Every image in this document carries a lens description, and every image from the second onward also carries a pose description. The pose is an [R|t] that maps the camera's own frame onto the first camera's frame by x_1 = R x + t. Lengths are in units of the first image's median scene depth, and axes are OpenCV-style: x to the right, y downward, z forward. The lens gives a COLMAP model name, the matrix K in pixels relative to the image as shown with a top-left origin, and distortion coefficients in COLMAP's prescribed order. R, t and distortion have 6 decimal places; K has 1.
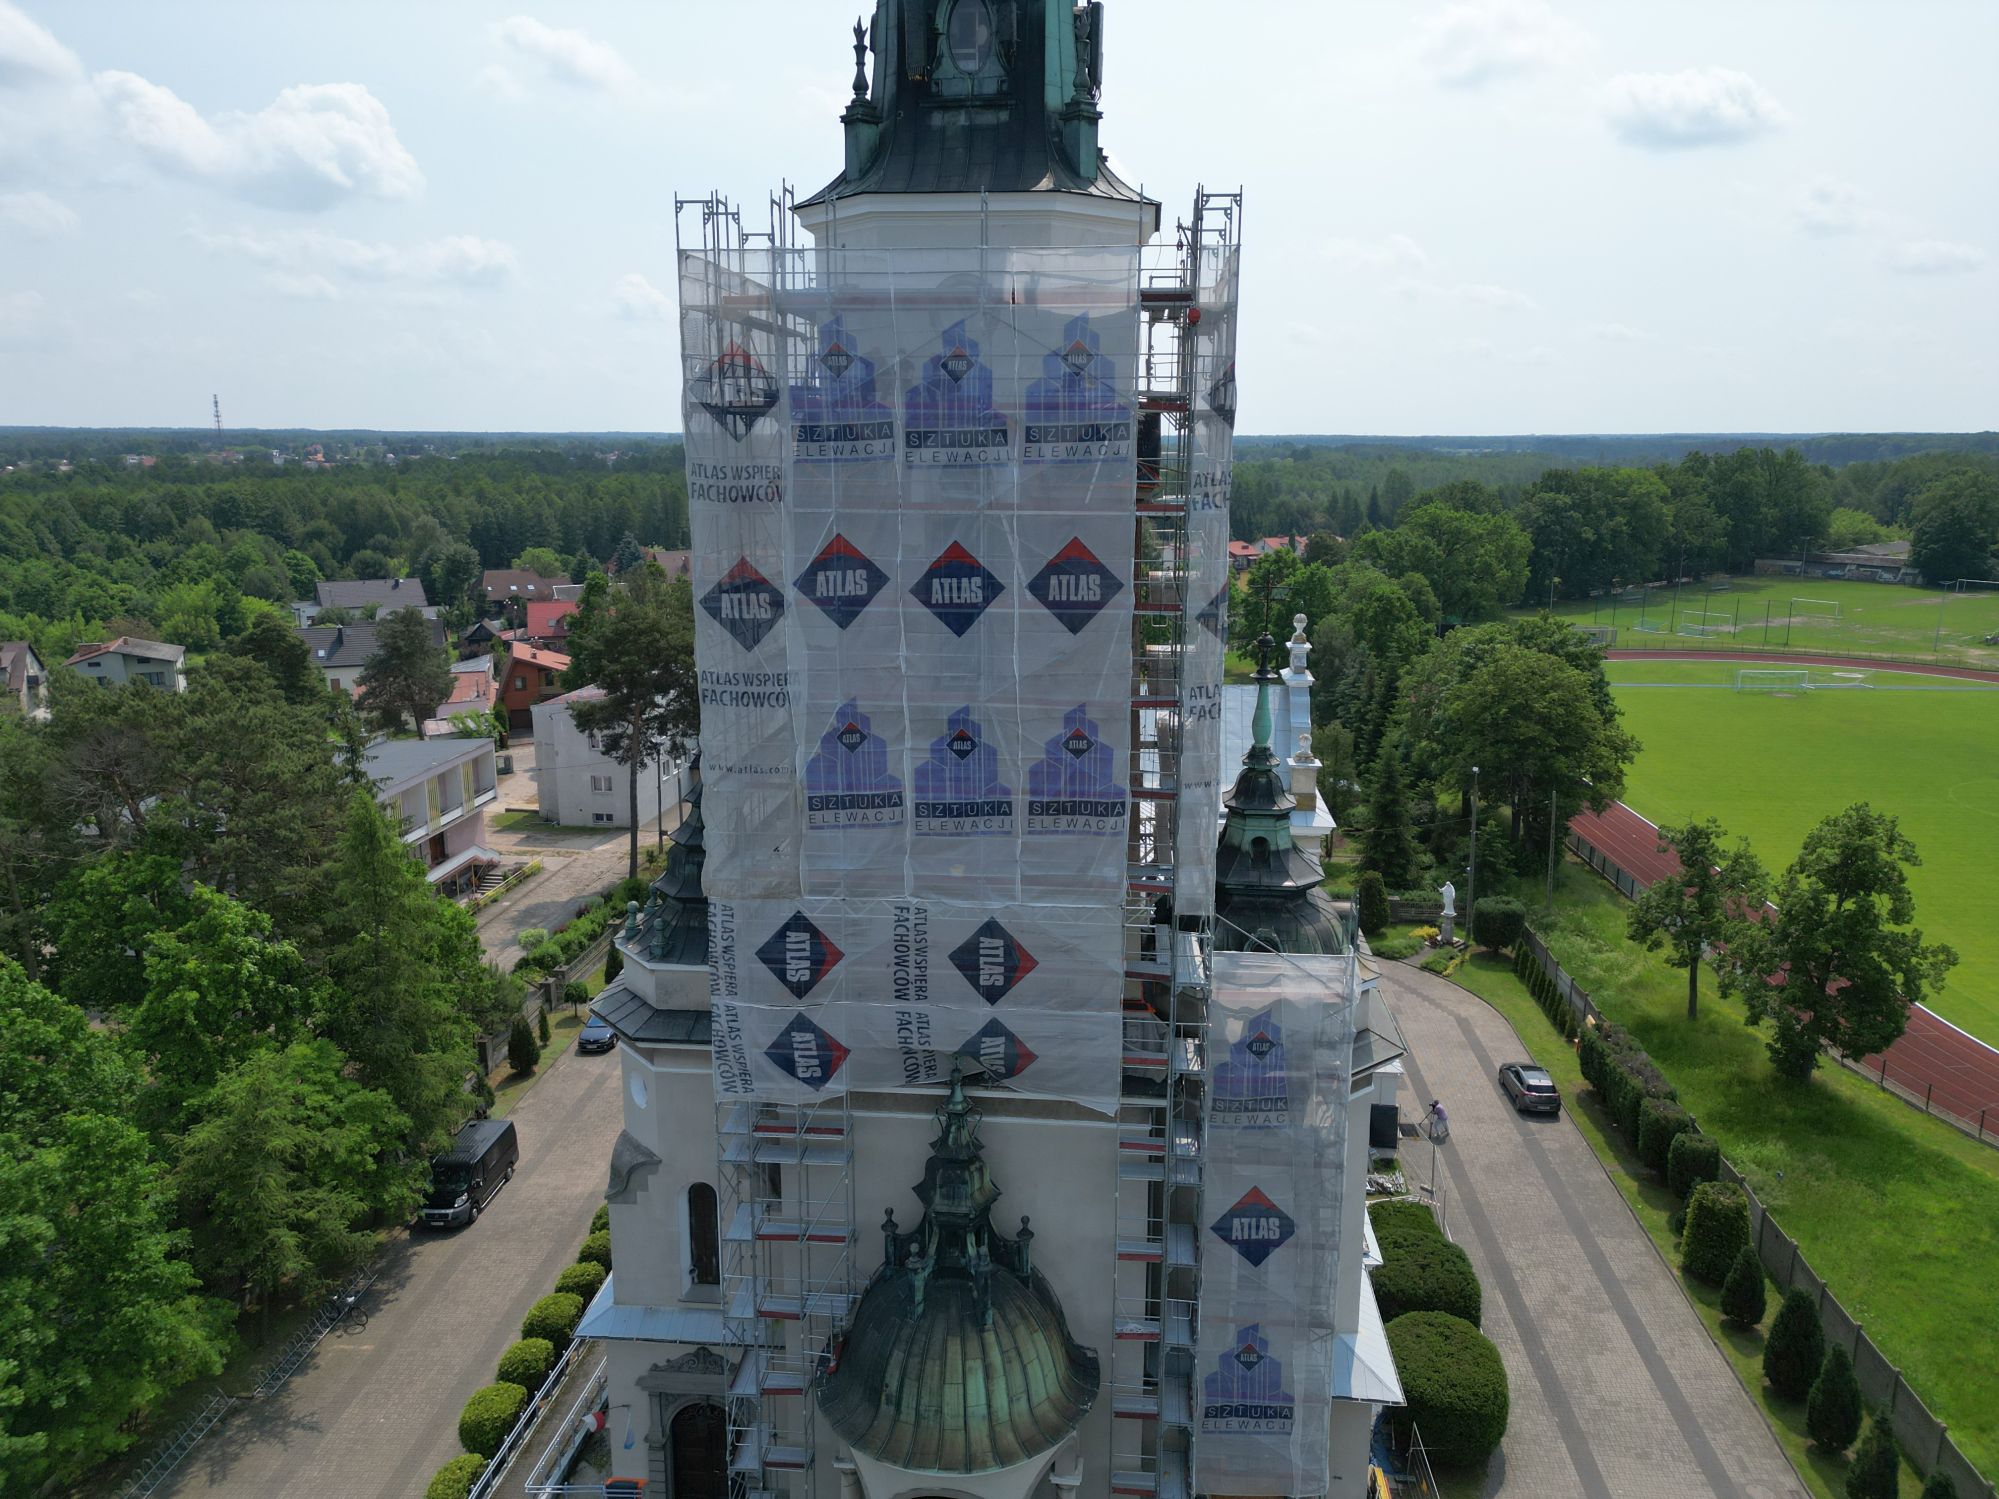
lens RADIAL K [[1392.3, 0, 1036.3], [0, 1392.3, 751.5], [0, 0, 1]] dist [0.007974, -0.001284]
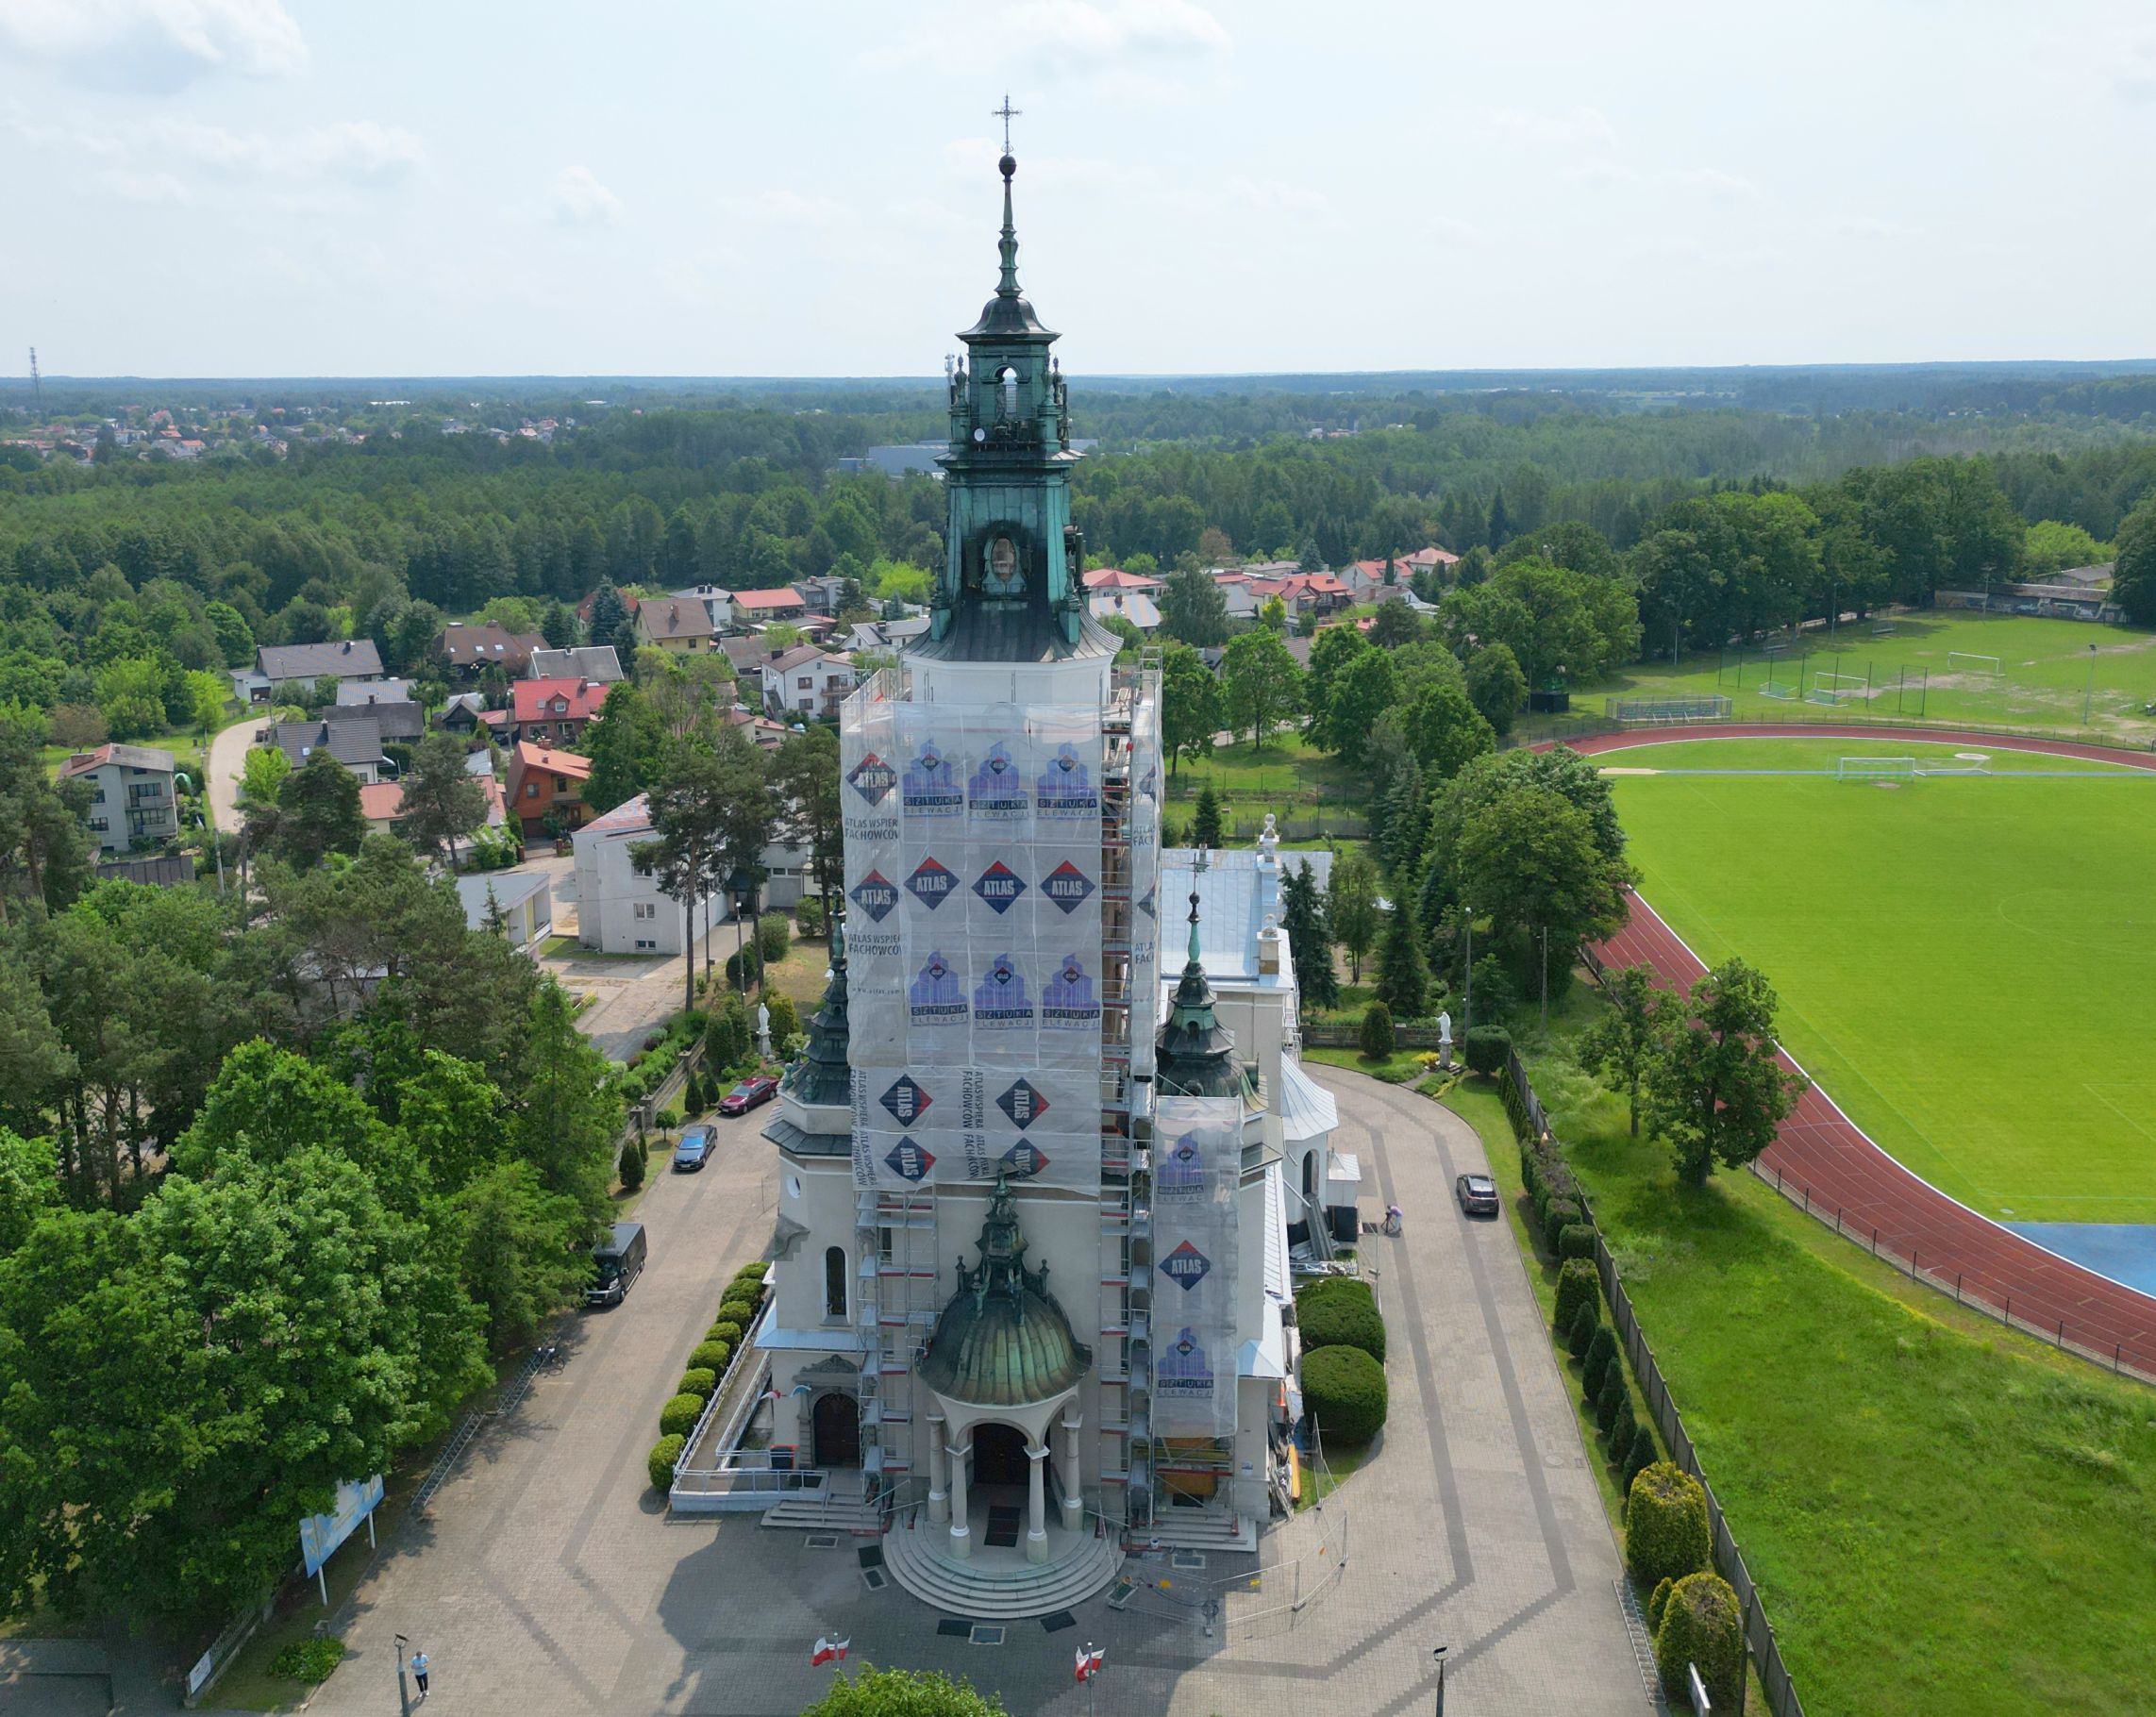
lens RADIAL K [[1784.9, 0, 1075.2], [0, 1784.9, 806.4], [0, 0, 1]] dist [0.007968, 0.006742]
pose [[0.999917, -0.008874, -0.009361, 0.037384], [0.008914, 0.999951, 0.004255, -0.145262], [0.009323, -0.004338, 0.999947, -0.770366]]
